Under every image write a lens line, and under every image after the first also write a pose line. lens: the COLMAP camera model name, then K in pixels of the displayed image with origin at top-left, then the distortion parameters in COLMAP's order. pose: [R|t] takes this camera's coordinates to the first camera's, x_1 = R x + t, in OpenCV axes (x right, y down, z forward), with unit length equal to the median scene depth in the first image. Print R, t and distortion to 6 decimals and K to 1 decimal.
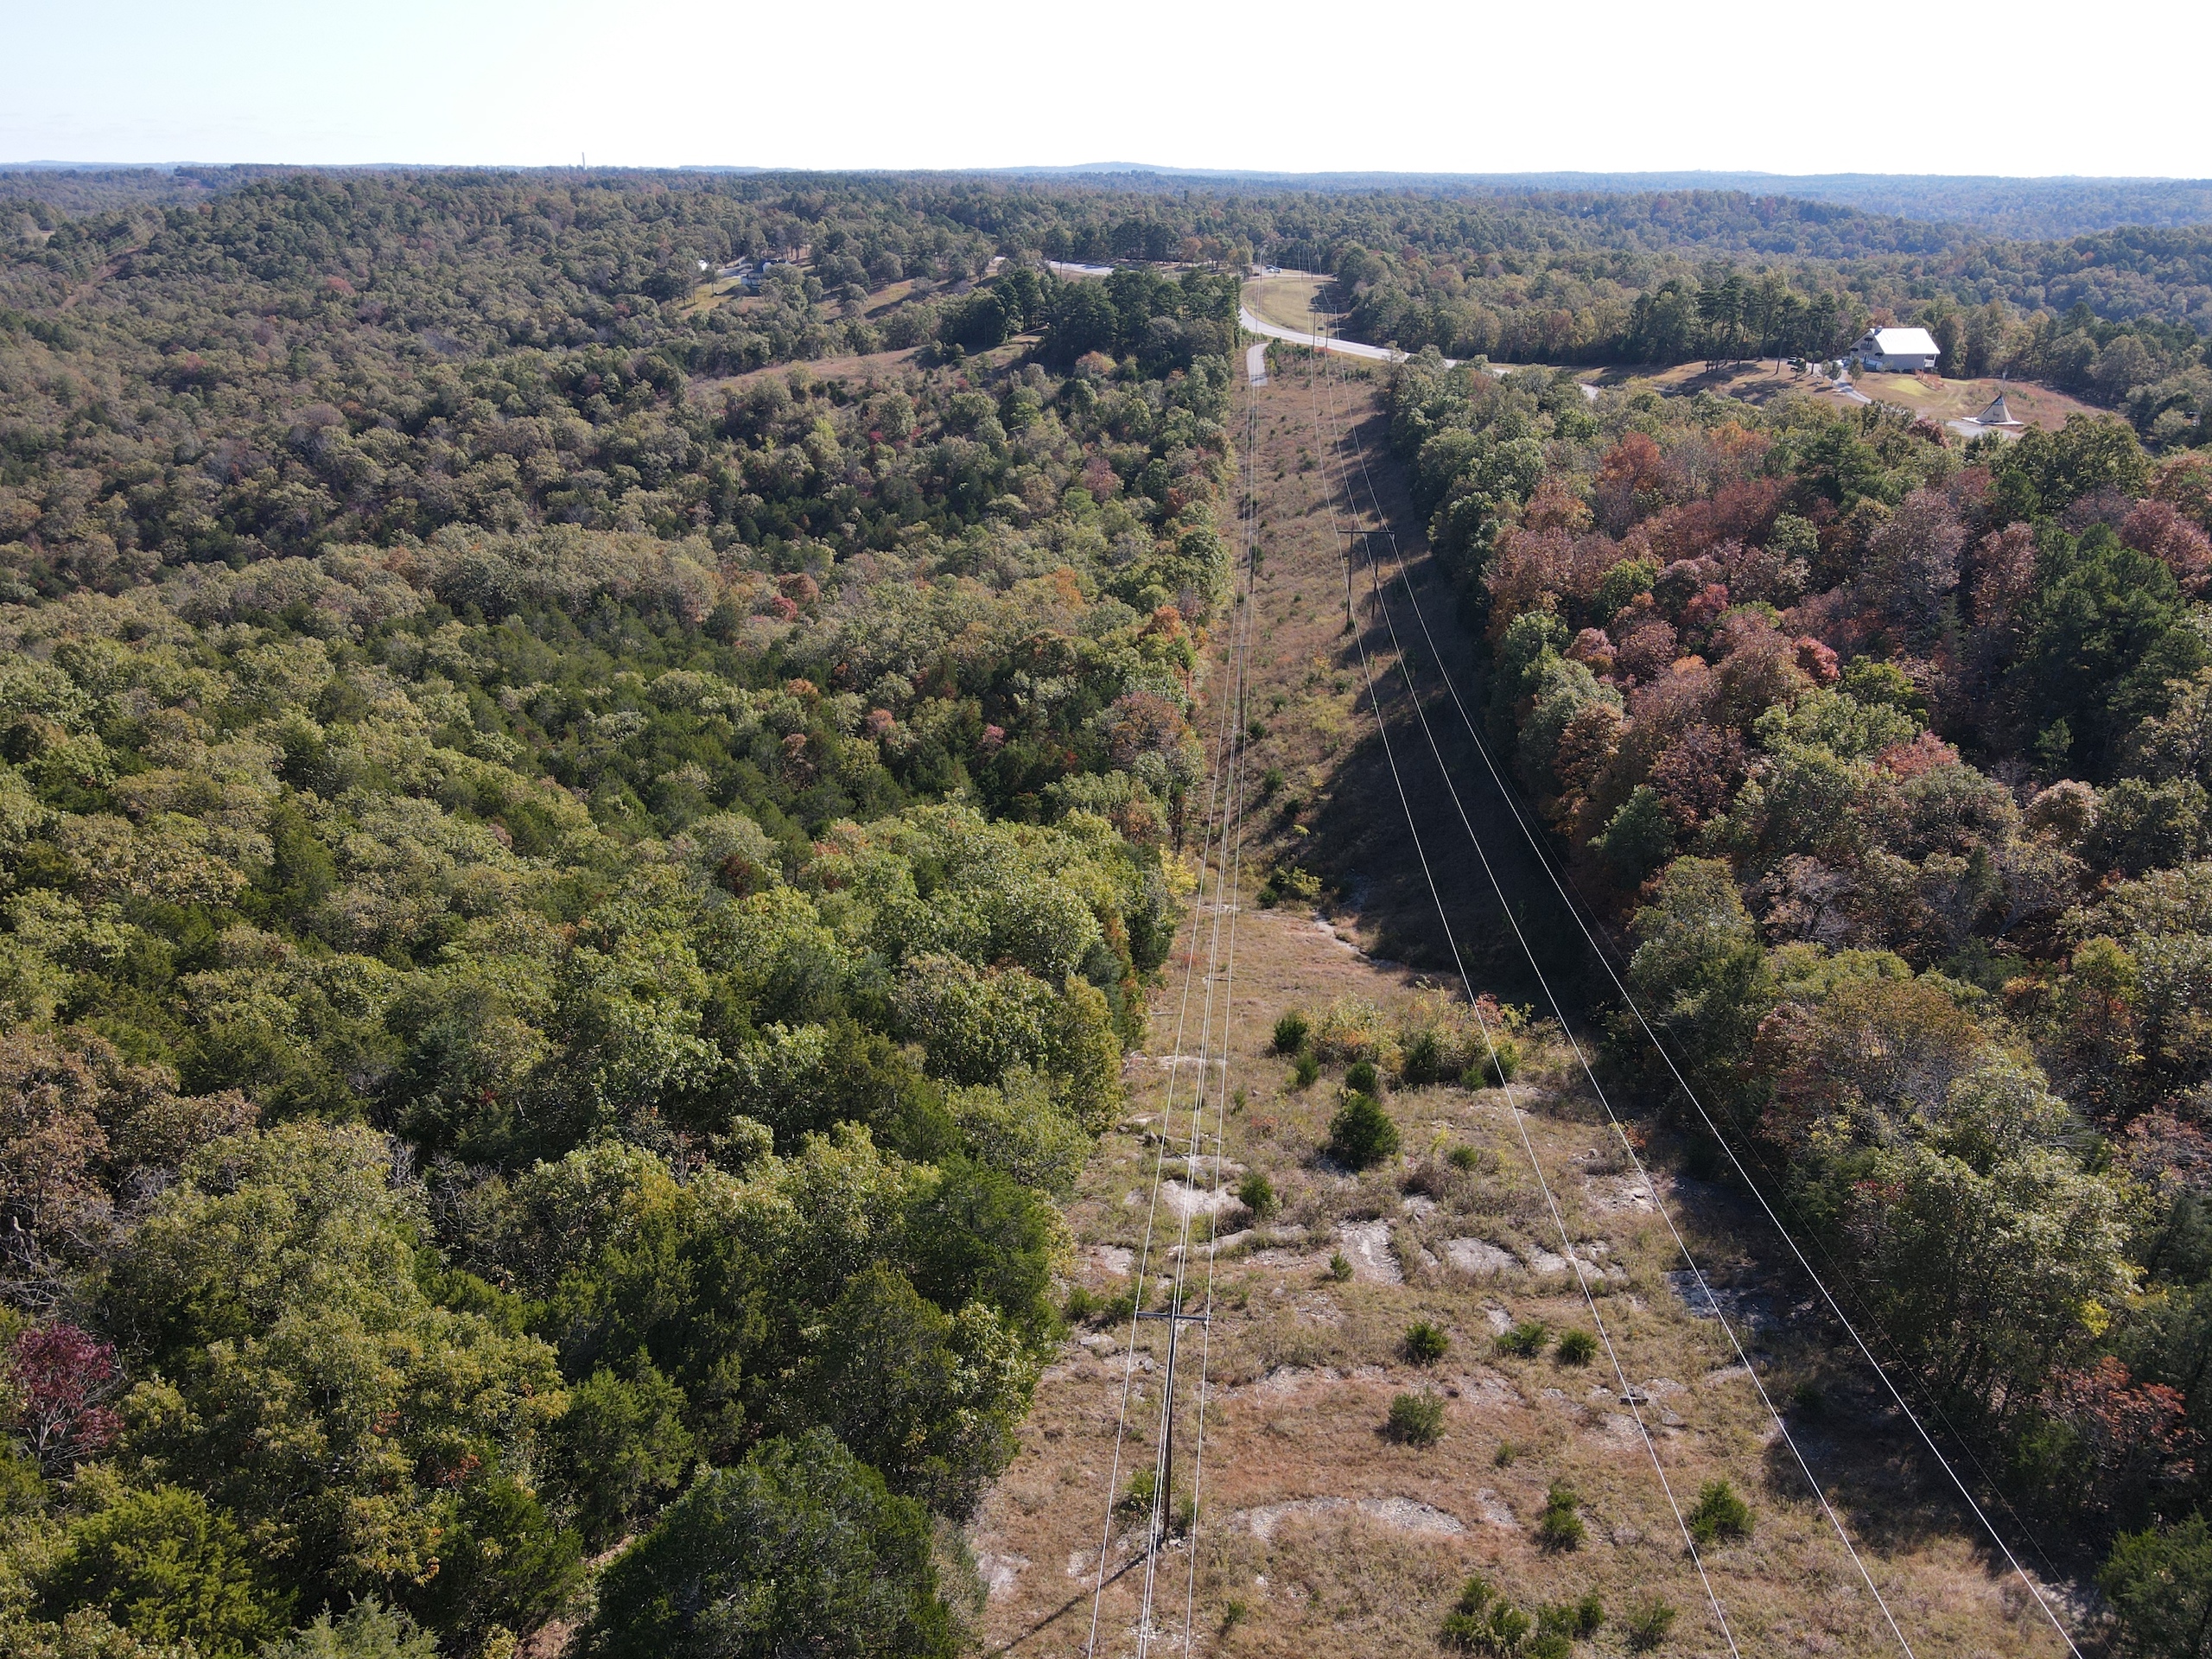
lens RADIAL K [[1627.1, 0, 1104.0], [0, 1627.1, 836.4], [0, 0, 1]] dist [-0.006351, 0.035520]
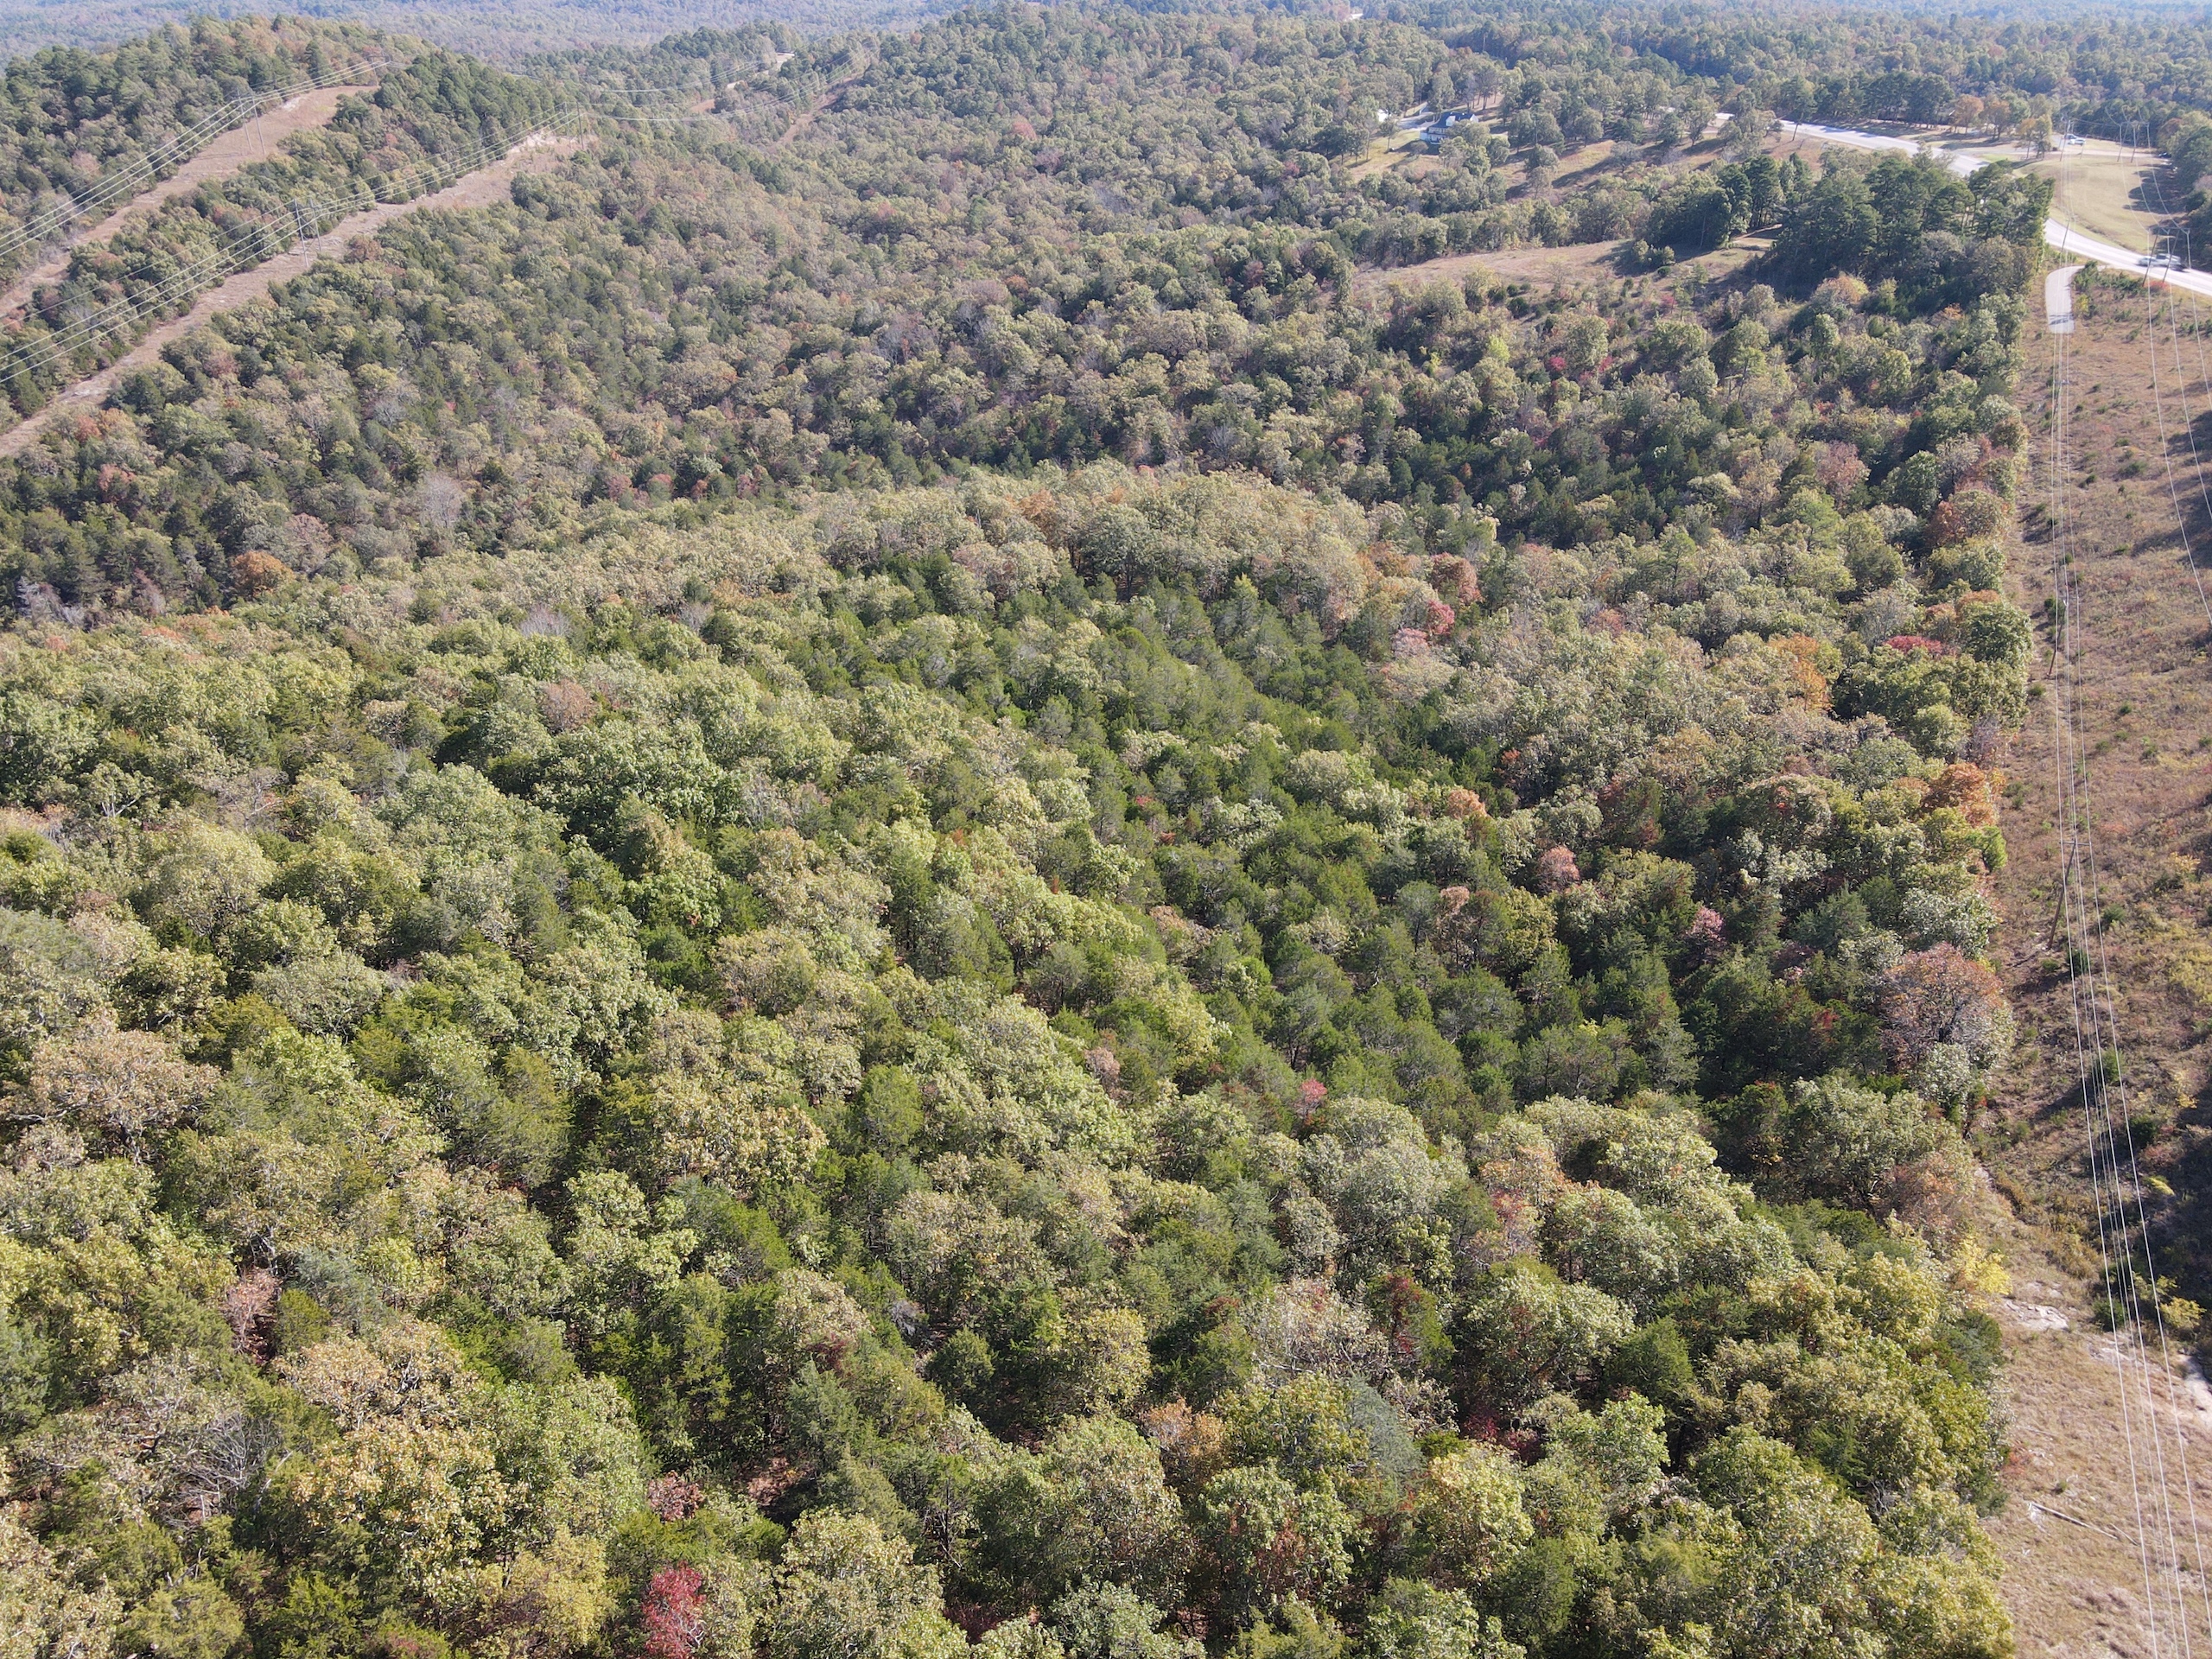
lens RADIAL K [[1629.0, 0, 1106.0], [0, 1629.0, 829.5], [0, 0, 1]] dist [0.007302, 0.009694]
pose [[0.931299, 0.168451, -0.322964, -0.039222], [-0.136117, 0.983351, 0.120386, -0.069394], [0.337866, -0.068154, 0.938723, 0.072584]]
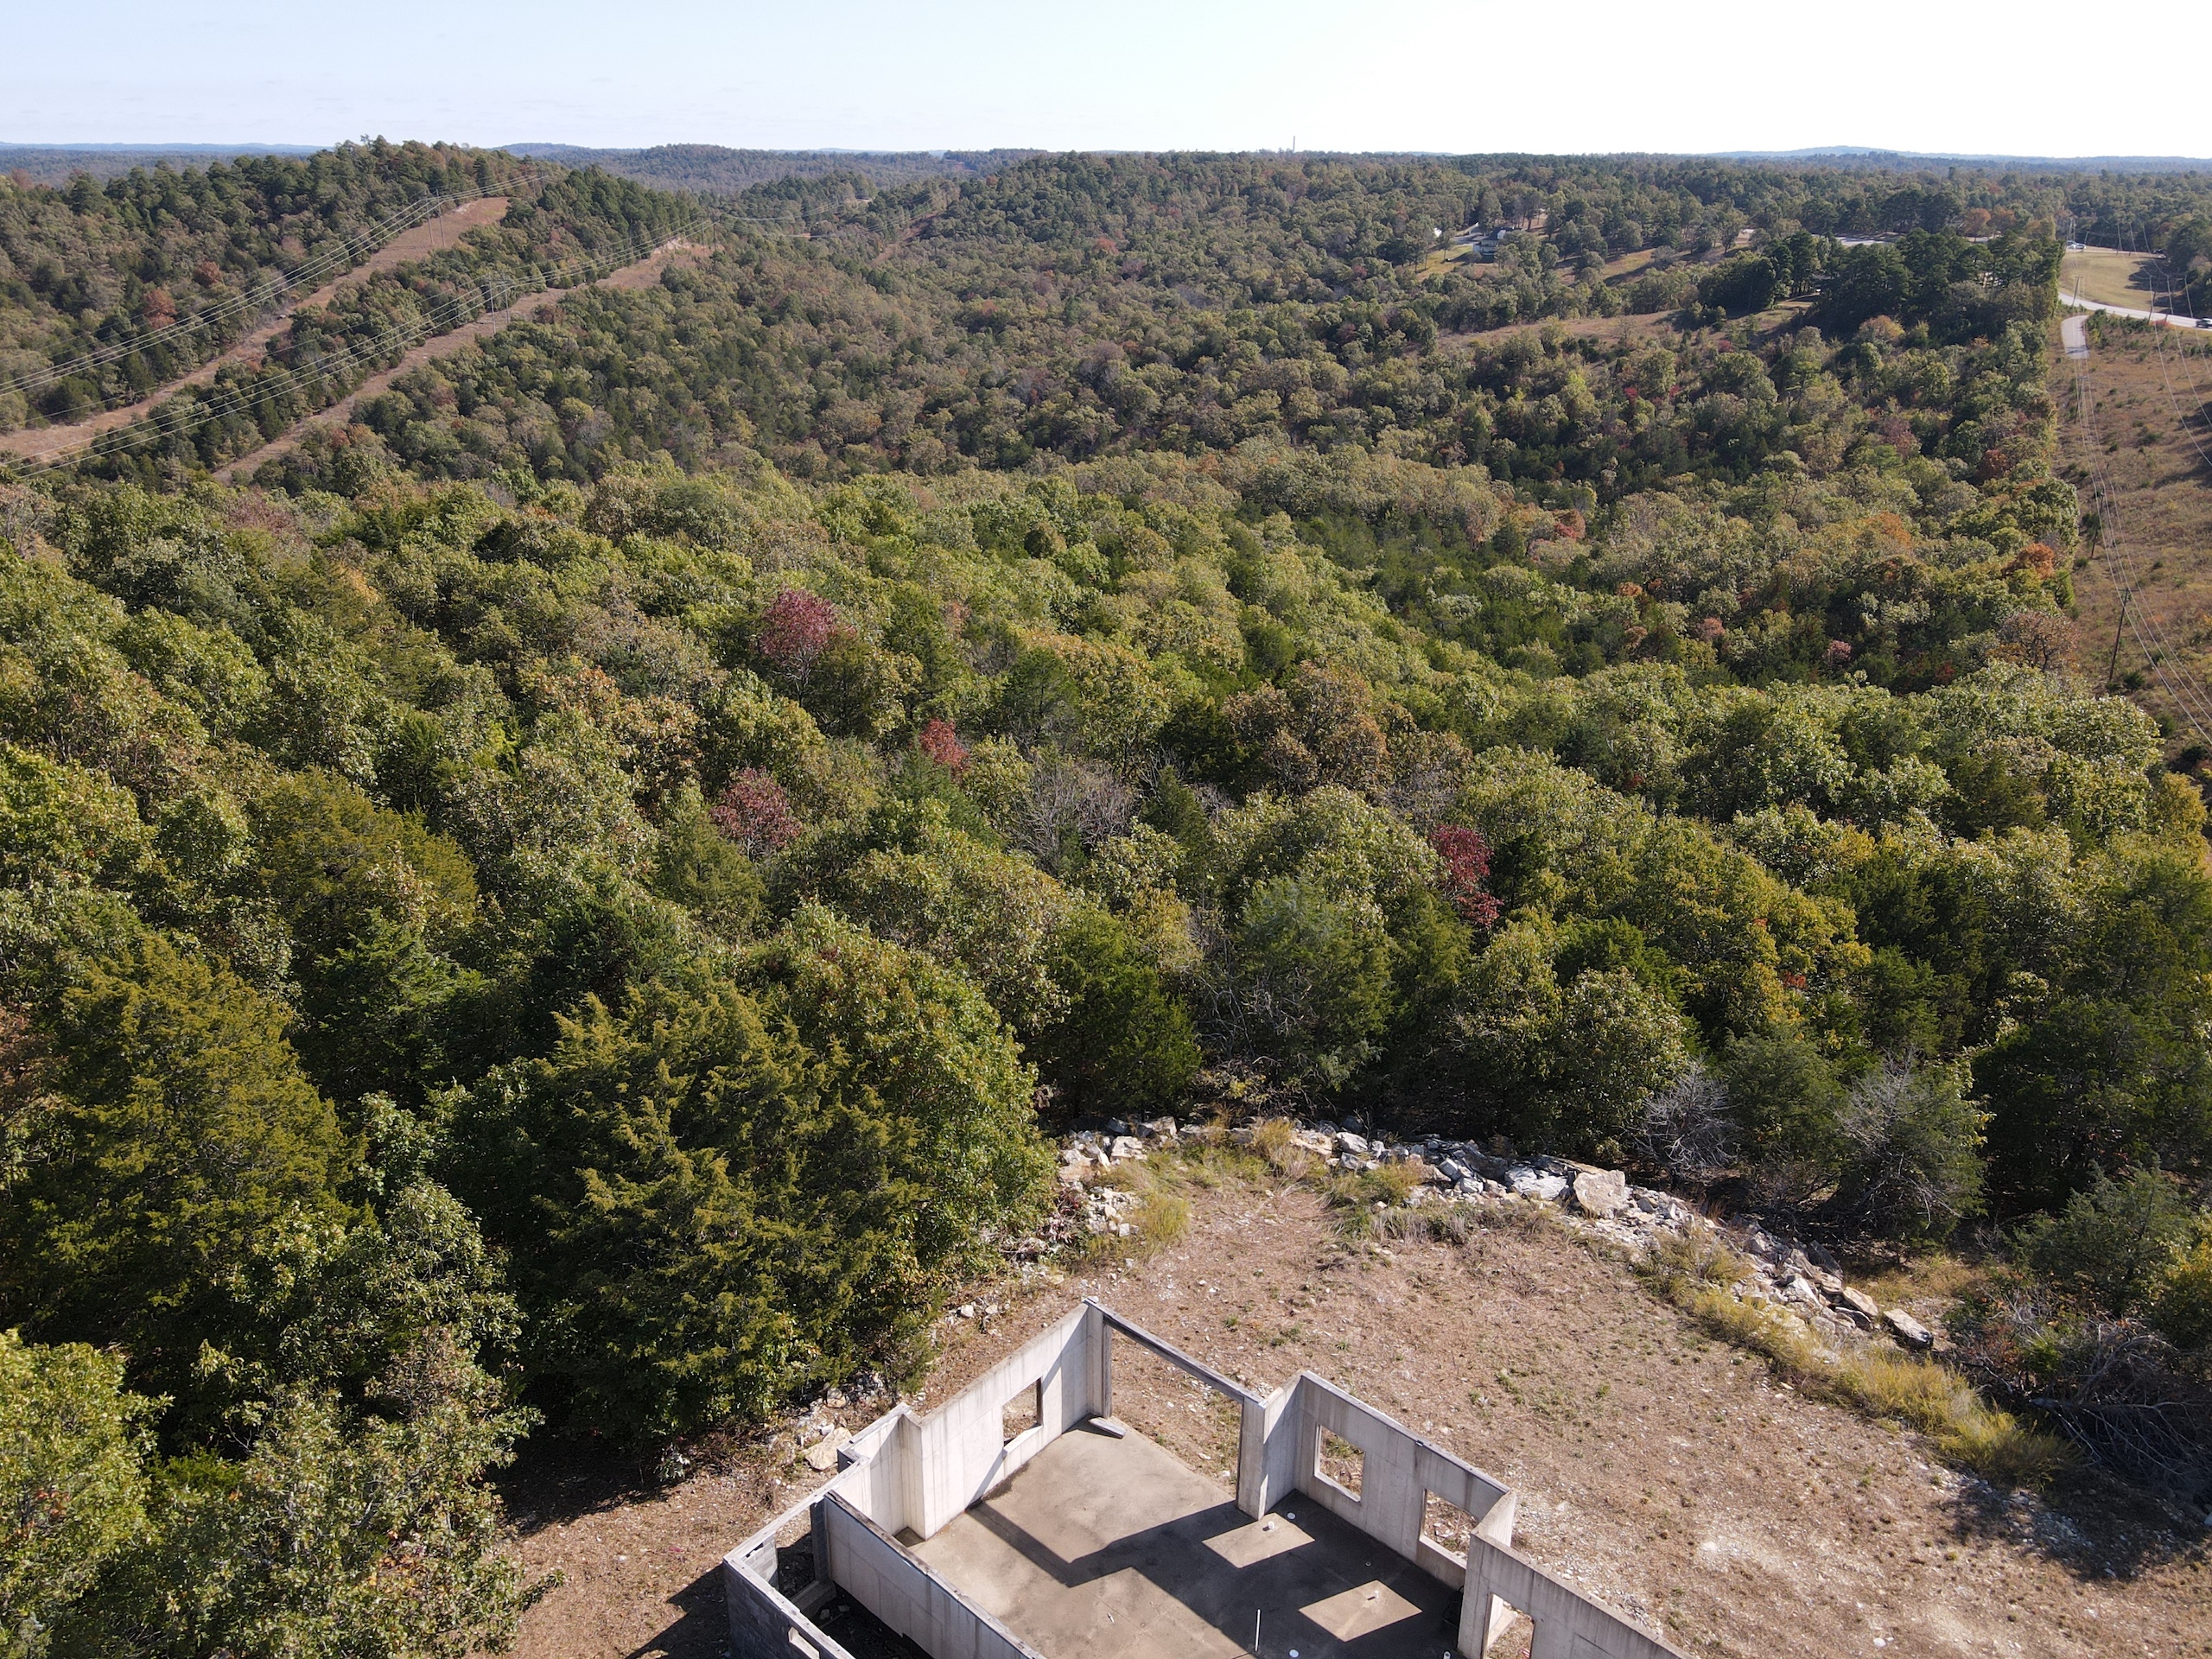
lens RADIAL K [[1627.1, 0, 1104.0], [0, 1627.1, 836.4], [0, 0, 1]] dist [-0.006351, 0.035520]
pose [[0.926649, 0.147842, -0.345636, -0.052889], [-0.145668, 0.988802, 0.032416, 0.035892], [0.346559, 0.020310, 0.937808, -0.037657]]
